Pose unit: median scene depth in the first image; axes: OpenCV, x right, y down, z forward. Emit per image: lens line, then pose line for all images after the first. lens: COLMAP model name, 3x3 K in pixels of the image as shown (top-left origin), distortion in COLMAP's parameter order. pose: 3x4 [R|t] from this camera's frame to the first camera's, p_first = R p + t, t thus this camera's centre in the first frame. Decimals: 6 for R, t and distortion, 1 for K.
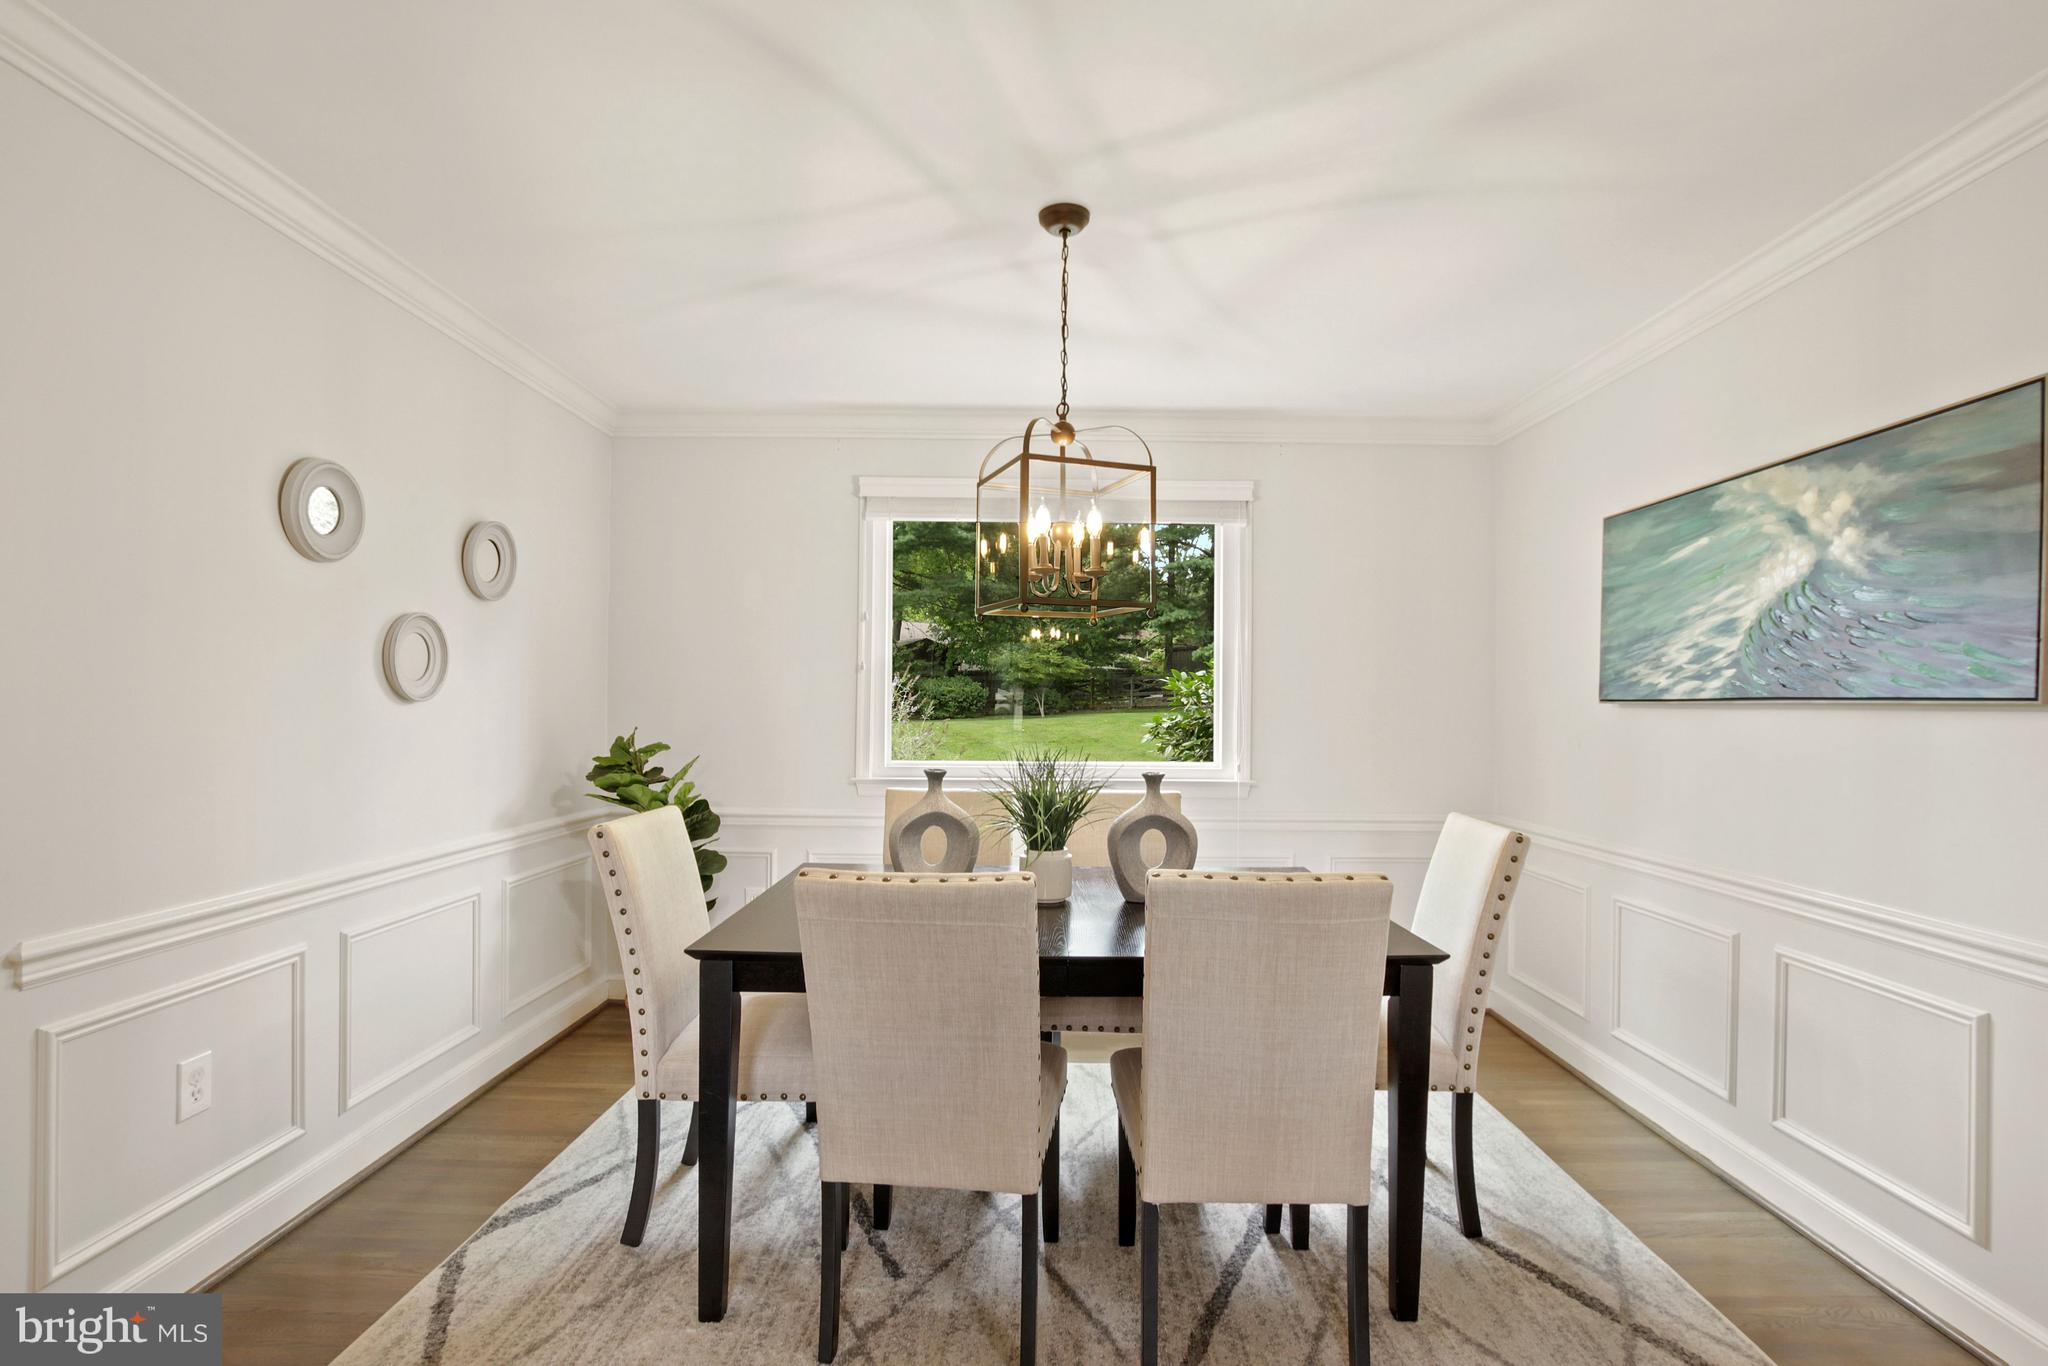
lens RADIAL K [[957.0, 0, 1030.5], [0, 957.0, 703.7], [0, 0, 1]] dist [-0.030573, 0.000592]
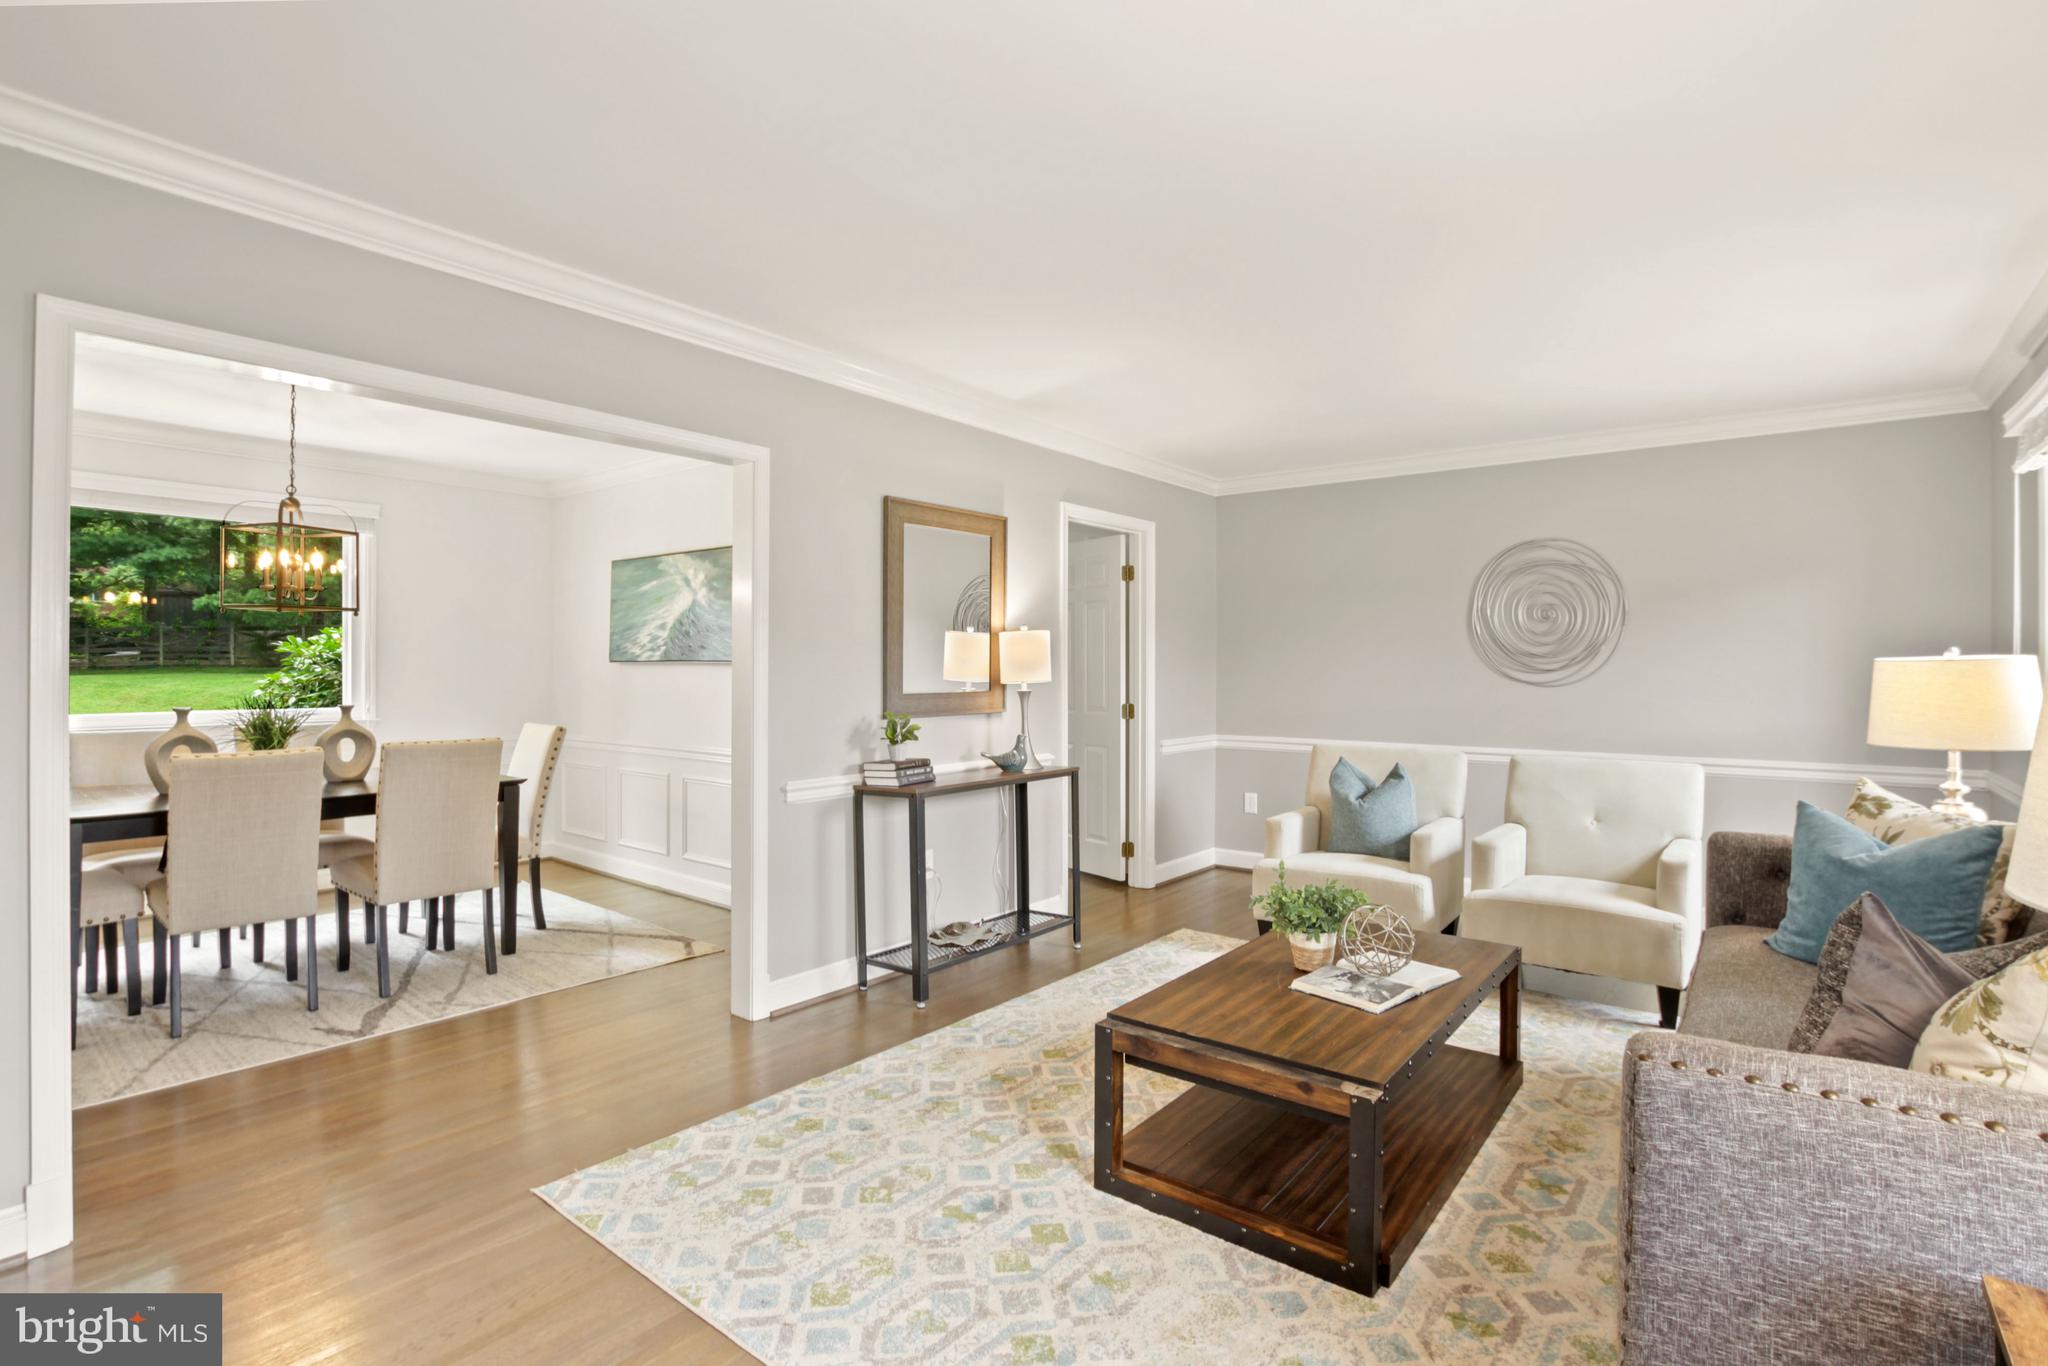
lens RADIAL K [[974.5, 0, 1014.7], [0, 974.5, 665.7], [0, 0, 1]] dist [-0.003059, 0.000136]
pose [[0.630125, -0.008789, 0.776444, -0.437894], [0.004172, 0.999960, 0.007934, -0.007873], [-0.776483, -0.001760, 0.630136, -0.951038]]
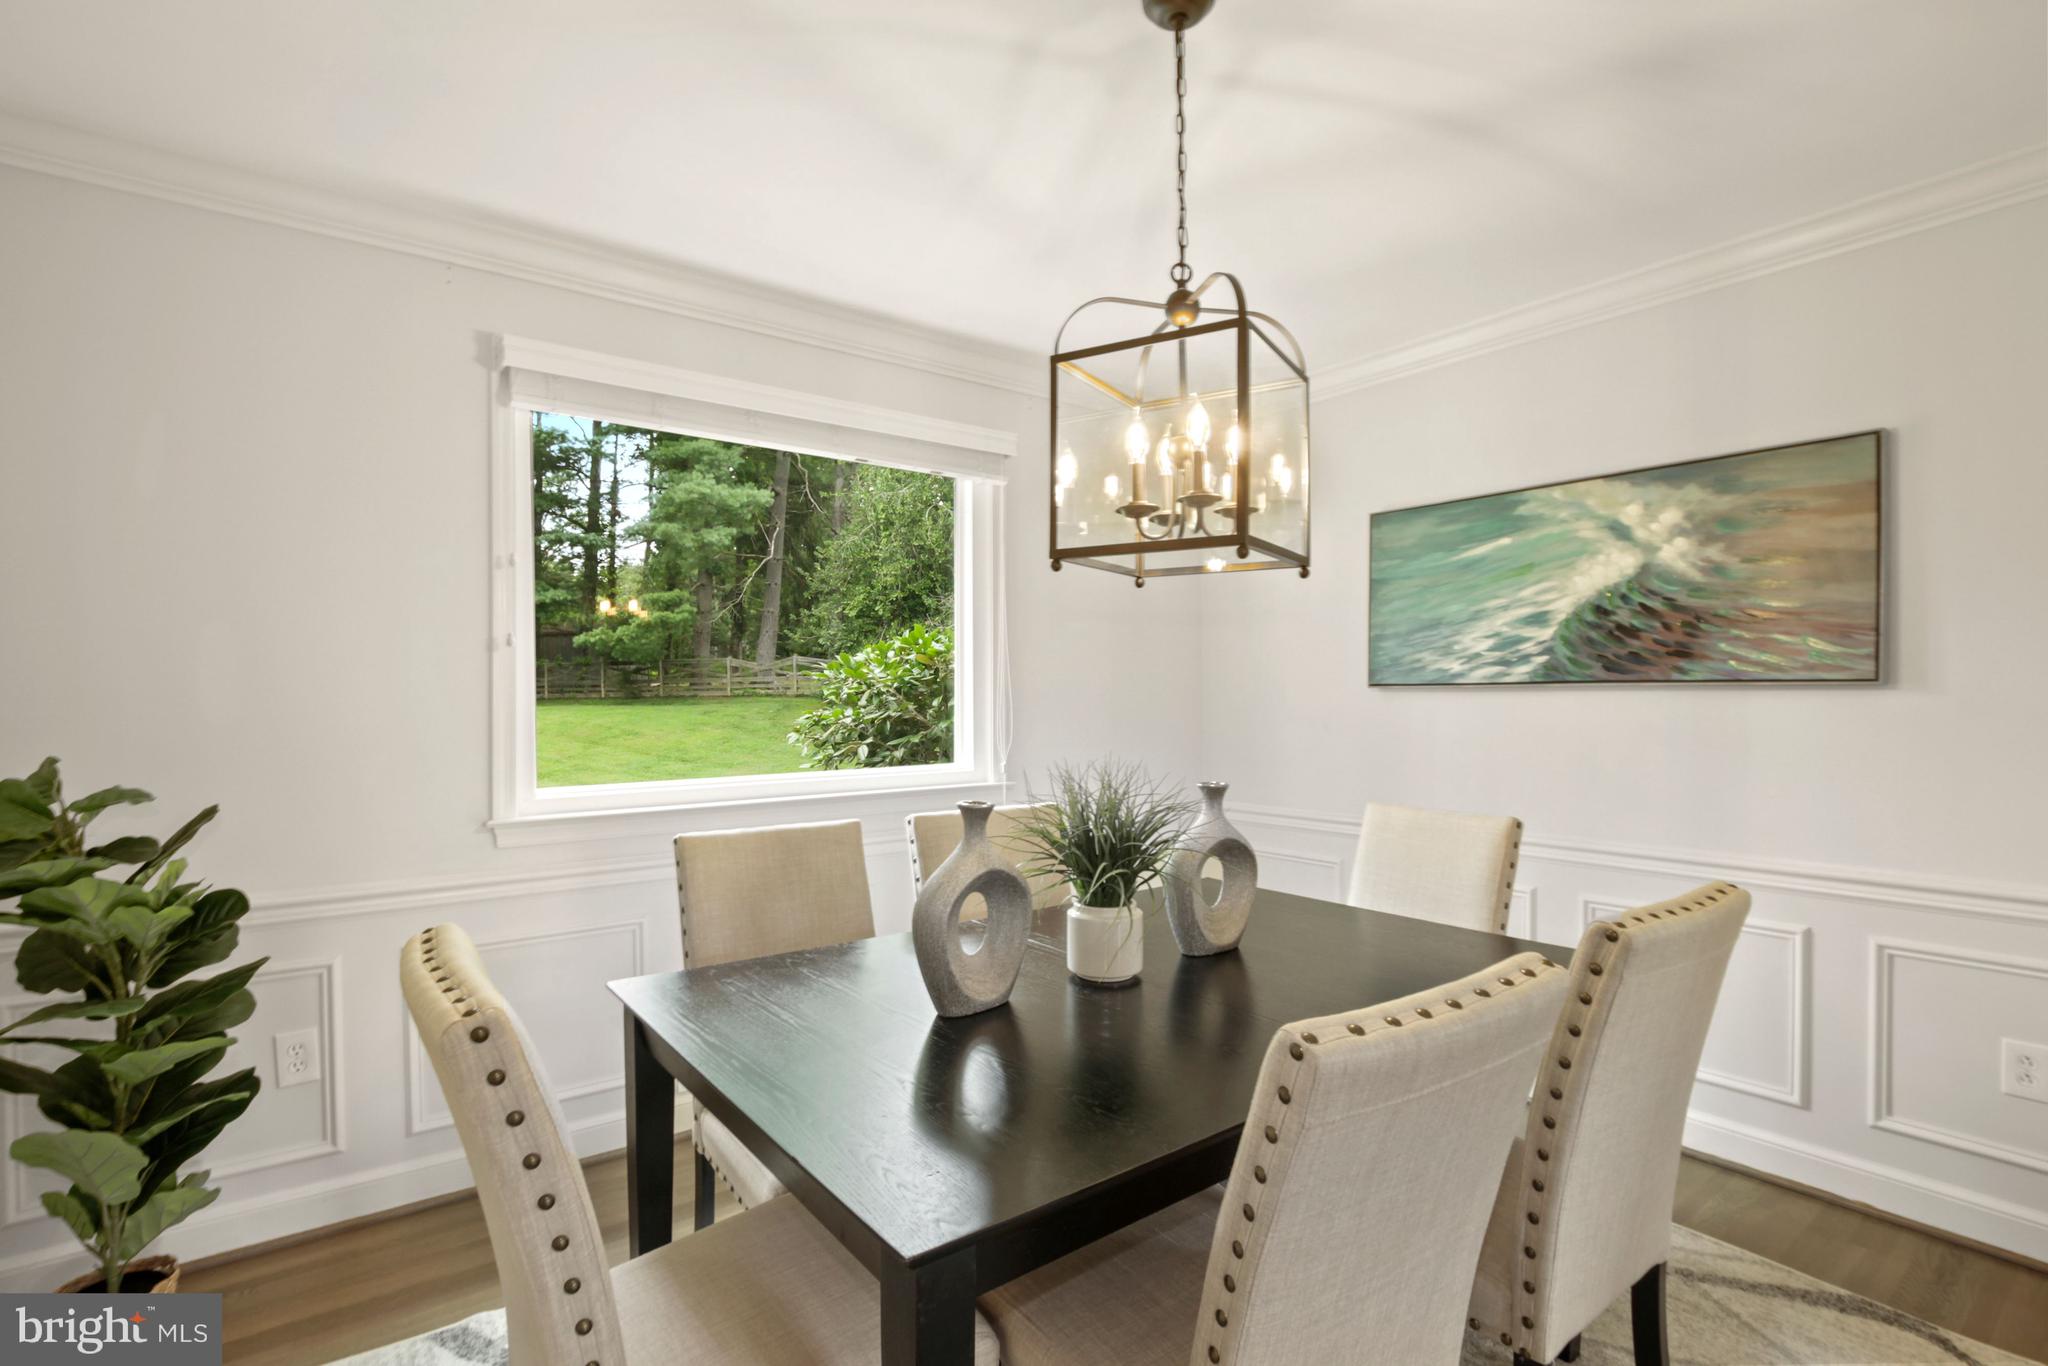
lens RADIAL K [[957.0, 0, 1030.5], [0, 957.0, 703.7], [0, 0, 1]] dist [-0.030573, 0.000592]
pose [[0.791611, -0.019850, 0.610703, -0.432479], [0.013011, 0.999793, 0.015633, -0.005130], [-0.610887, -0.004429, 0.791705, 0.463850]]
